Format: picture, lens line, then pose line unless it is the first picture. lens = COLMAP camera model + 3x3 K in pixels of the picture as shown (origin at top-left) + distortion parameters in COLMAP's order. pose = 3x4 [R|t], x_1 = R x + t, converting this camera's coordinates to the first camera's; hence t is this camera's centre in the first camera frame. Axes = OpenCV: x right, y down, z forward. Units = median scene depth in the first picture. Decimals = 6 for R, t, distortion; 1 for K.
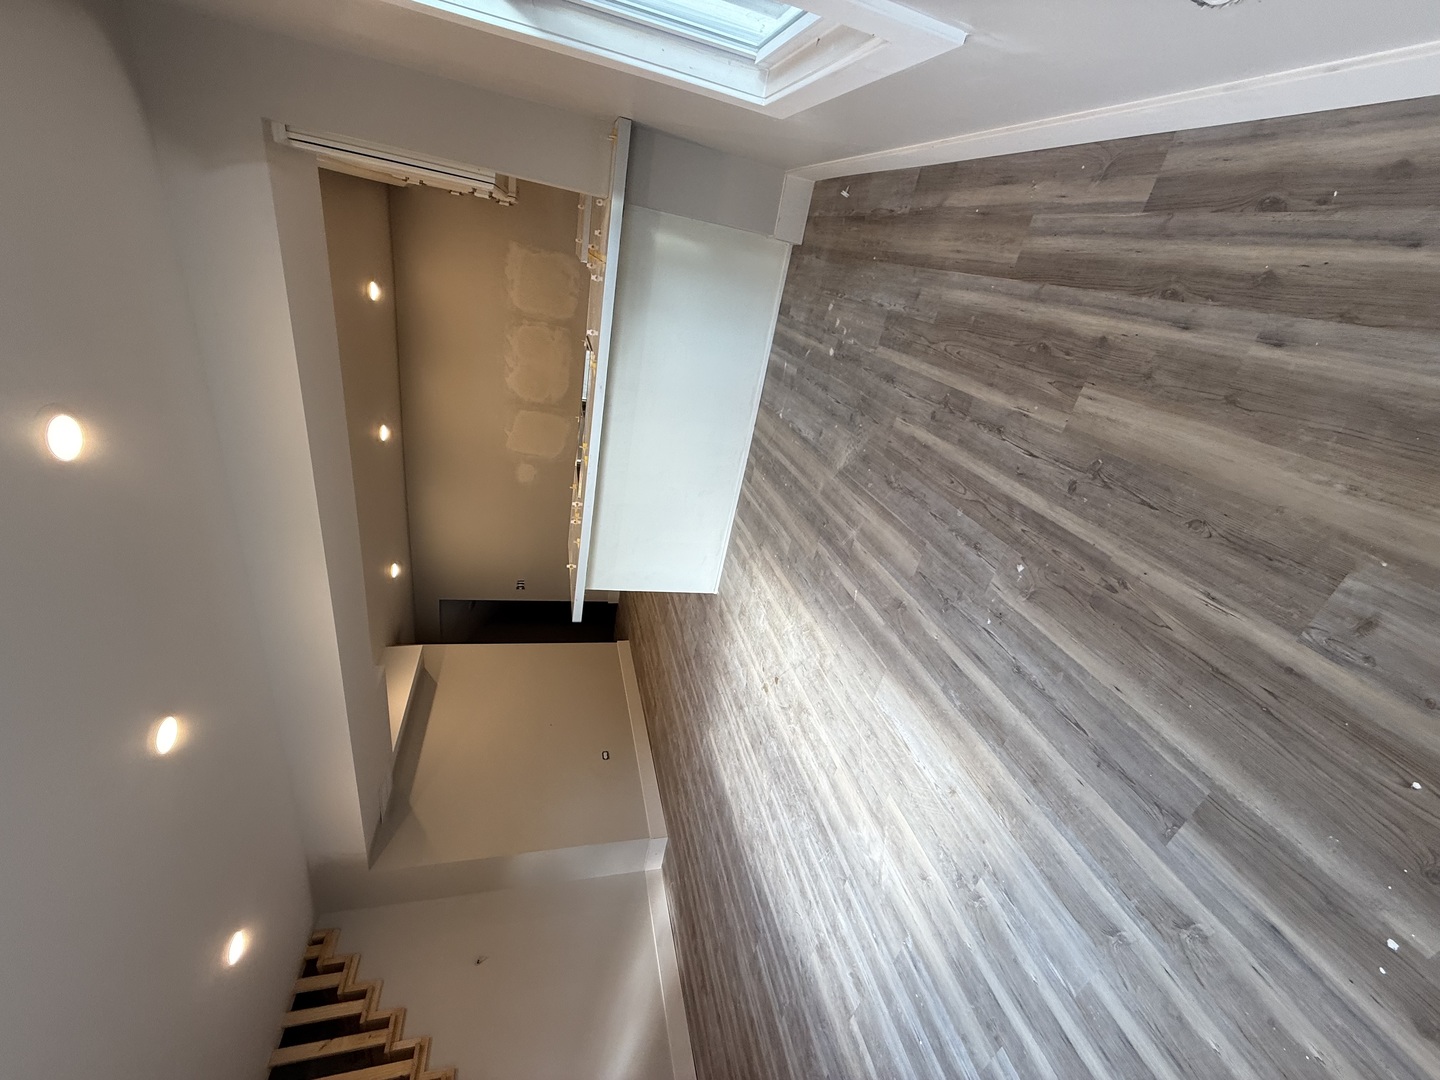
lens RADIAL K [[574.9, 0, 716.0], [0, 574.9, 542.4], [0, 0, 1]] dist [0.000040, -0.000443]
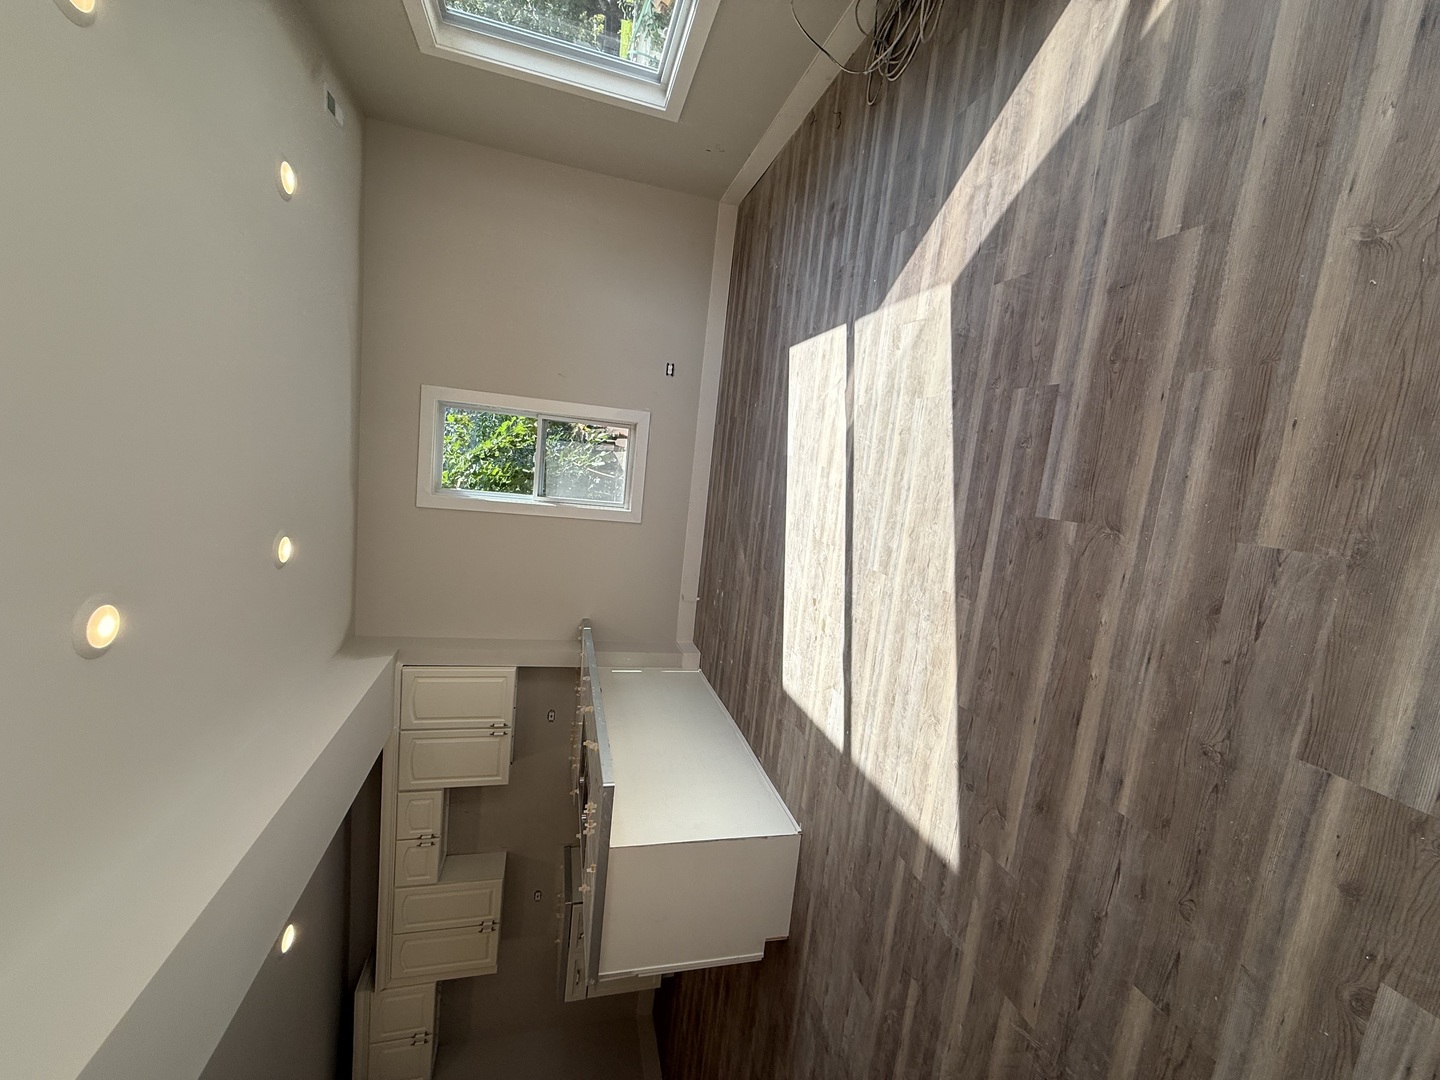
lens RADIAL K [[574.9, 0, 714.2], [0, 574.9, 539.3], [0, 0, 1]] dist [0.000040, -0.000443]
pose [[0.892192, -0.208839, 0.400475, -0.285474], [0.321644, -0.328698, -0.887977, 0.758752], [0.317079, 0.921056, -0.226090, 0.756593]]
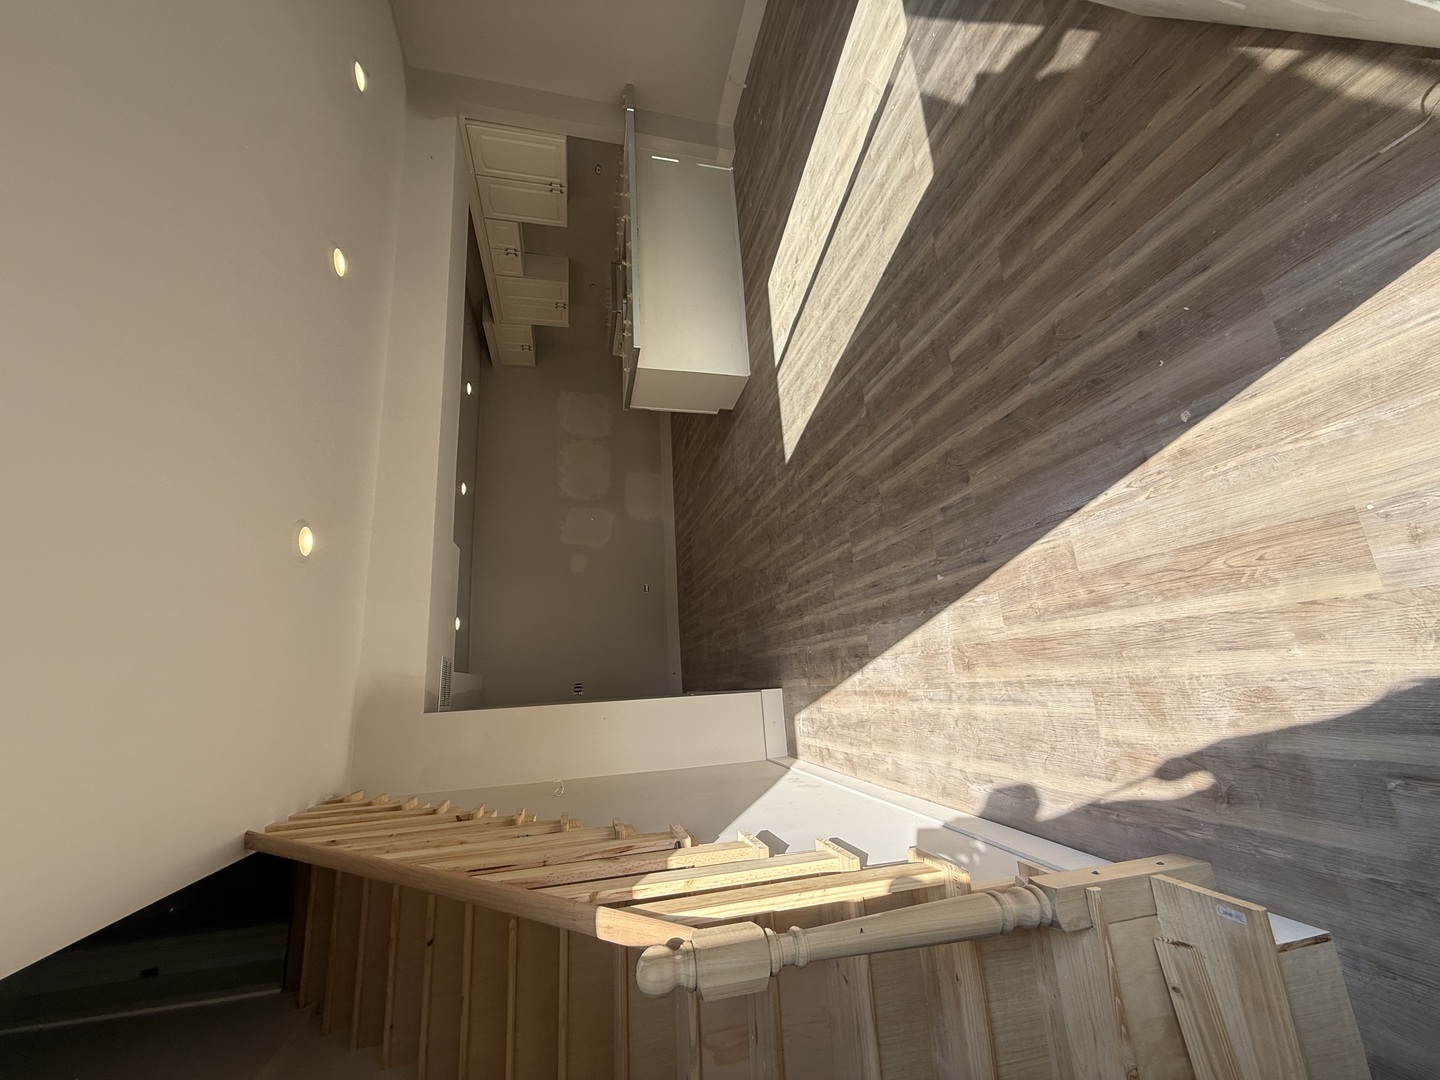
lens RADIAL K [[574.9, 0, 719.3], [0, 574.9, 535.1], [0, 0, 1]] dist [0.000040, -0.000443]
pose [[0.967978, -0.246442, 0.047802, -0.188481], [0.216090, 0.721073, -0.658300, 1.038948], [0.127764, 0.647550, 0.751236, 0.300025]]
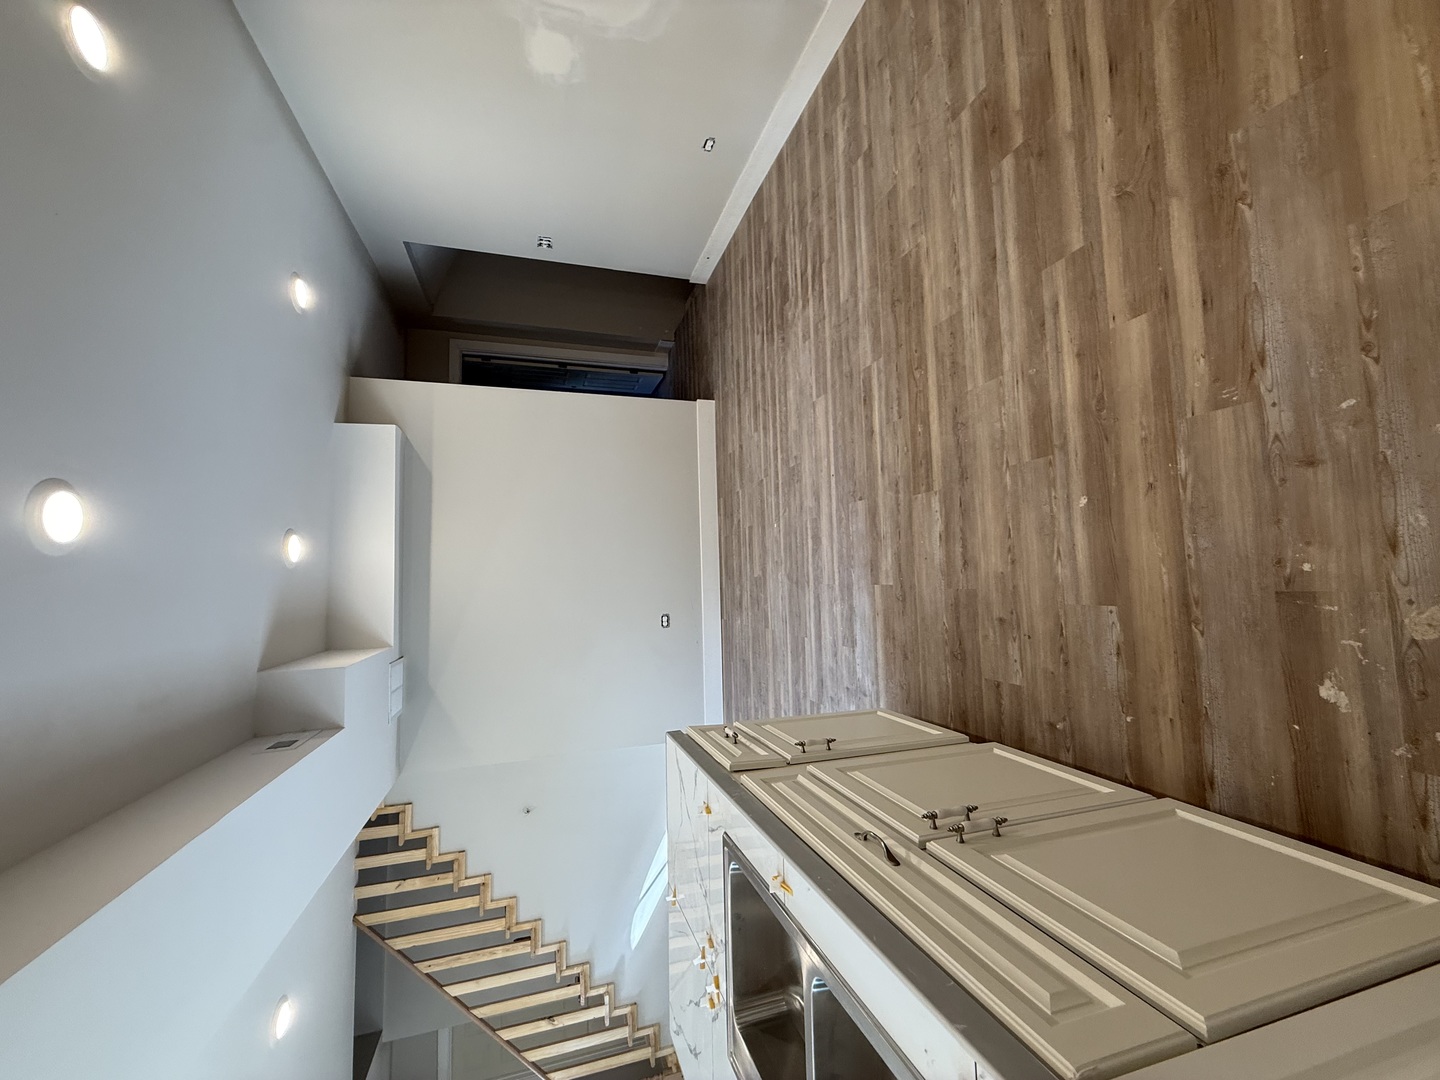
lens RADIAL K [[574.9, 0, 719.9], [0, 574.9, 534.9], [0, 0, 1]] dist [0.000040, -0.000443]
pose [[0.968105, 0.233055, 0.091963, -0.295864], [-0.209283, 0.550432, 0.808223, -0.476100], [0.137741, -0.801692, 0.581651, 0.862615]]
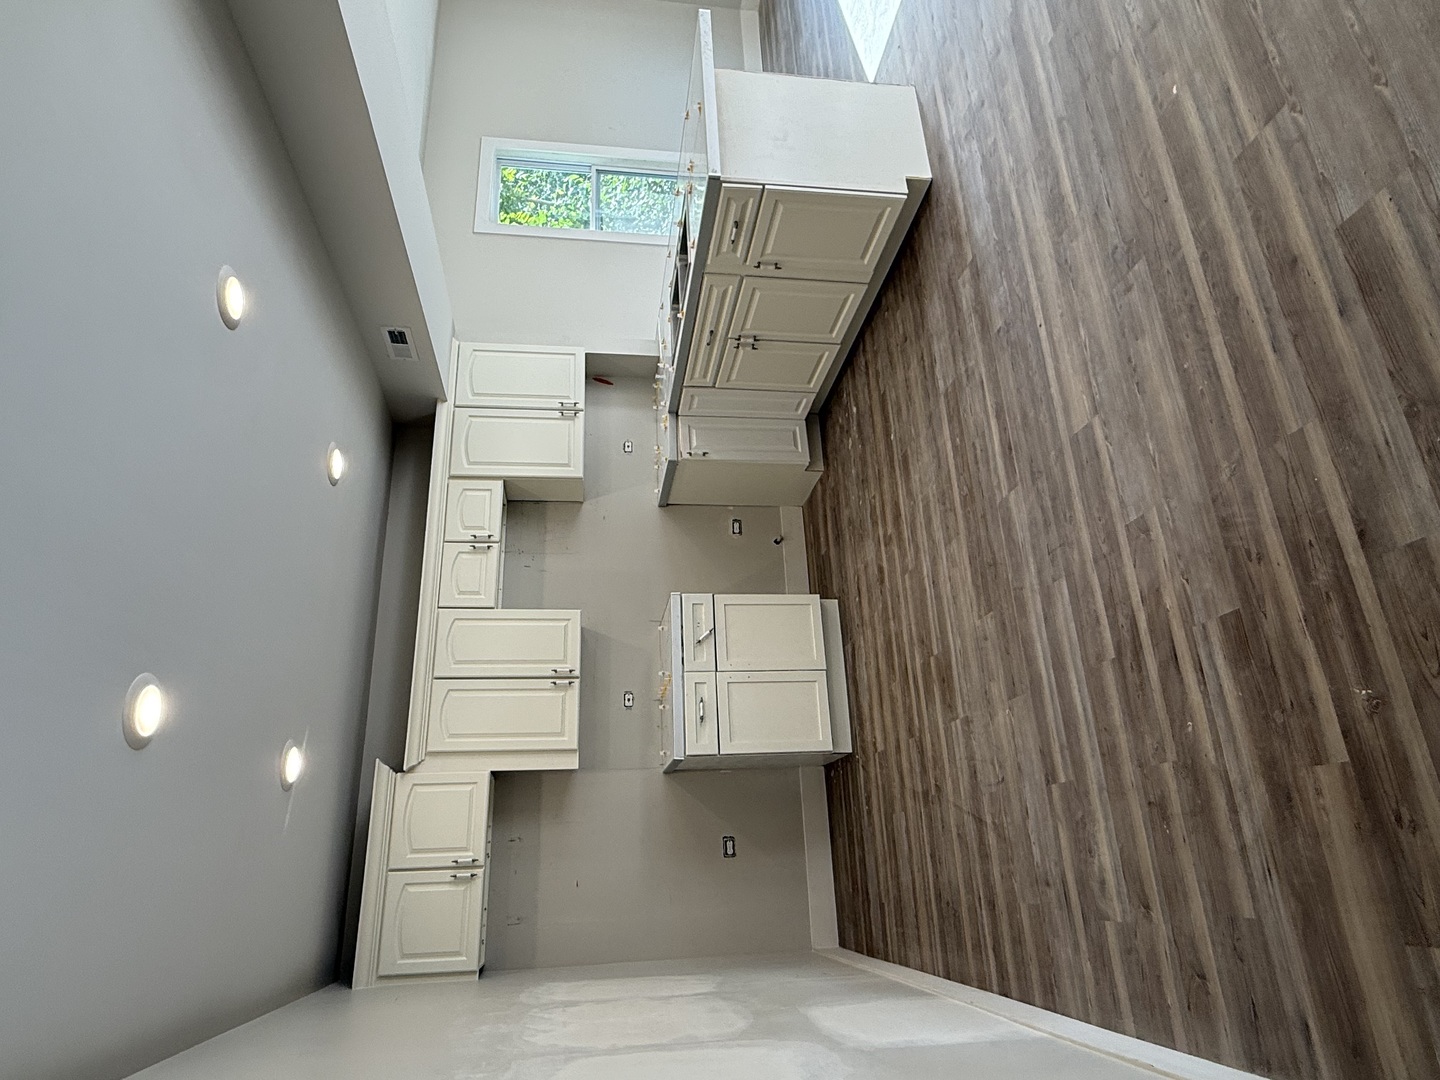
lens RADIAL K [[851.9, 0, 720.0], [0, 851.9, 542.4], [0, 0, 1]] dist [0.005447, 0.000348]
pose [[0.899260, -0.147196, 0.411904, -0.640889], [0.161569, -0.763308, -0.625505, 0.254944], [0.406482, 0.629042, -0.662630, 1.779155]]
